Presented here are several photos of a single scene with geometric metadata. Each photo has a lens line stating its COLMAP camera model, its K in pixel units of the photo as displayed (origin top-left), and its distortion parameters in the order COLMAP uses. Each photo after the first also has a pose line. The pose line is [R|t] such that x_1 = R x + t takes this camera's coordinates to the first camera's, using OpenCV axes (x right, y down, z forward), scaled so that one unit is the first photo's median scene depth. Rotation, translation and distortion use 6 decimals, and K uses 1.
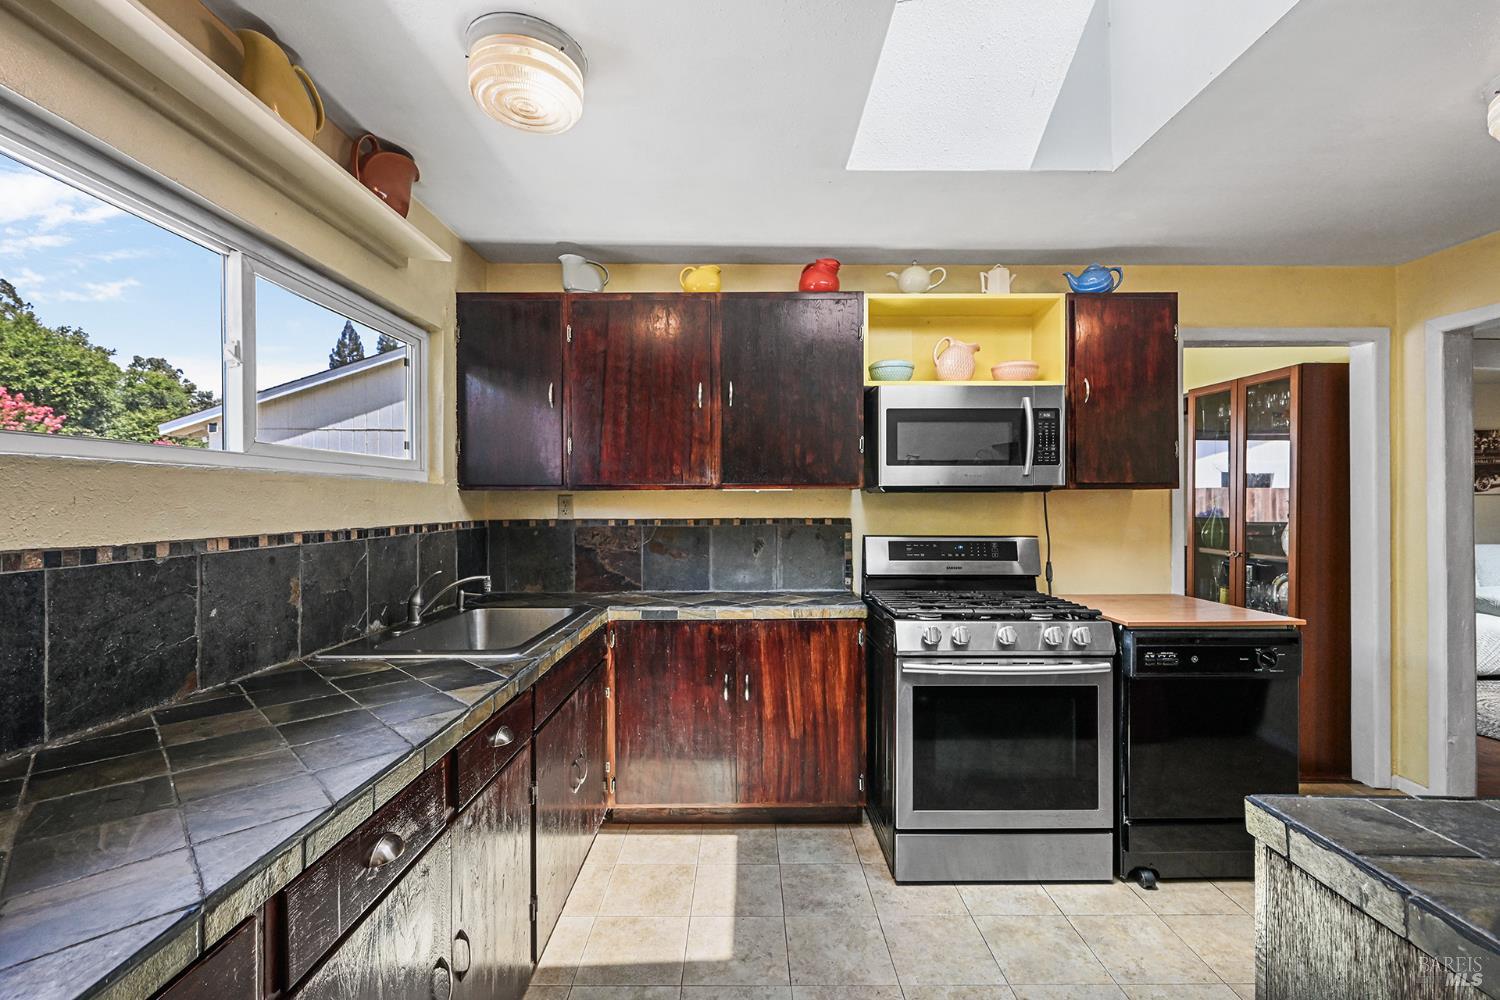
lens RADIAL K [[667.0, 0, 750.0], [0, 667.0, 500.0], [0, 0, 1]] dist [0.000030, -0.000002]
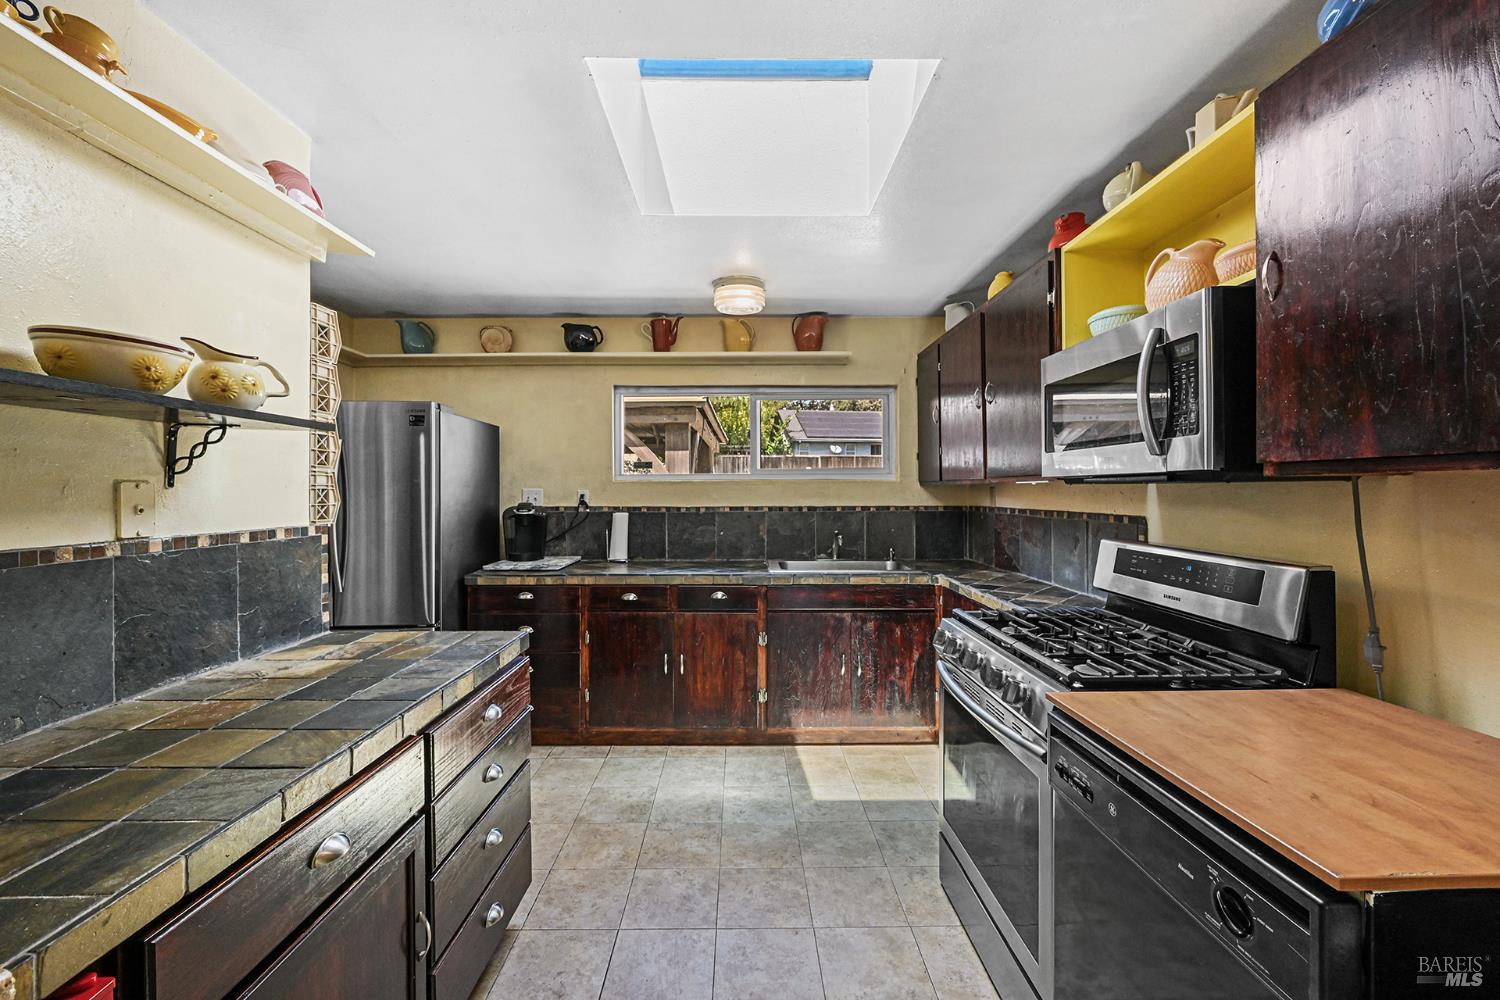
lens RADIAL K [[614.6, 0, 745.4], [0, 614.6, 485.4], [0, 0, 1]] dist [0.001762, 0.000133]
pose [[0.000282, -0.007018, -0.999975, 1.498192], [0.004683, 0.999964, -0.007016, -0.010118], [0.999989, -0.004681, 0.000315, 0.935870]]
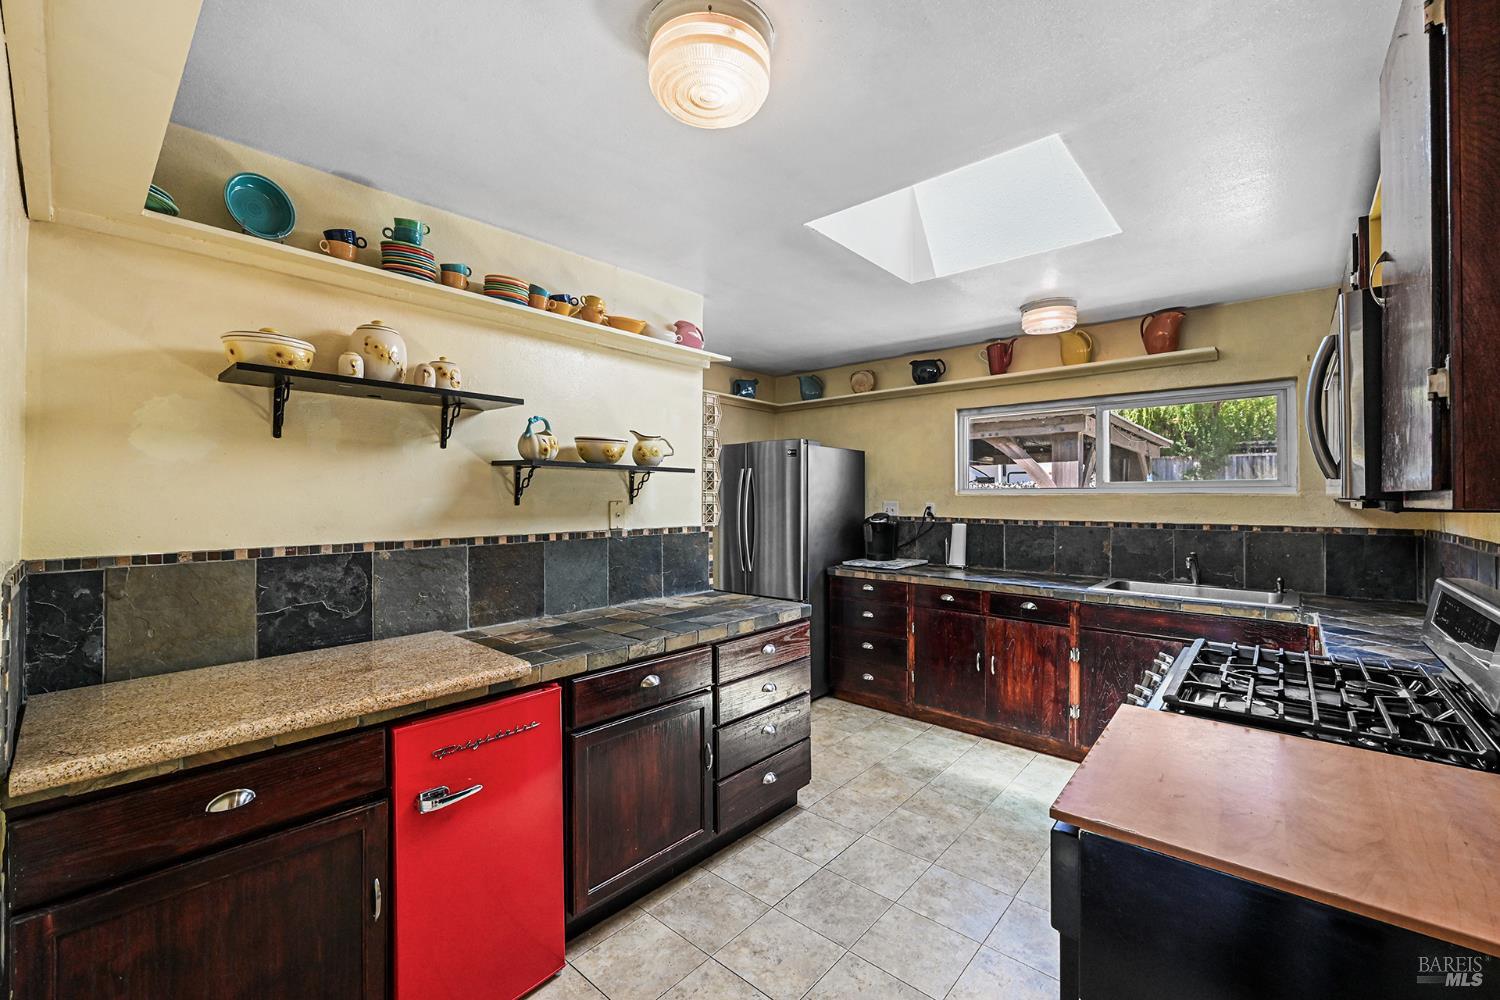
lens RADIAL K [[614.6, 0, 745.4], [0, 614.6, 485.4], [0, 0, 1]] dist [0.001762, 0.000133]
pose [[-0.666186, -0.014527, -0.745644, 1.689220], [0.000727, 0.999797, -0.020128, -0.033068], [0.745786, -0.013951, -0.666040, 1.473541]]
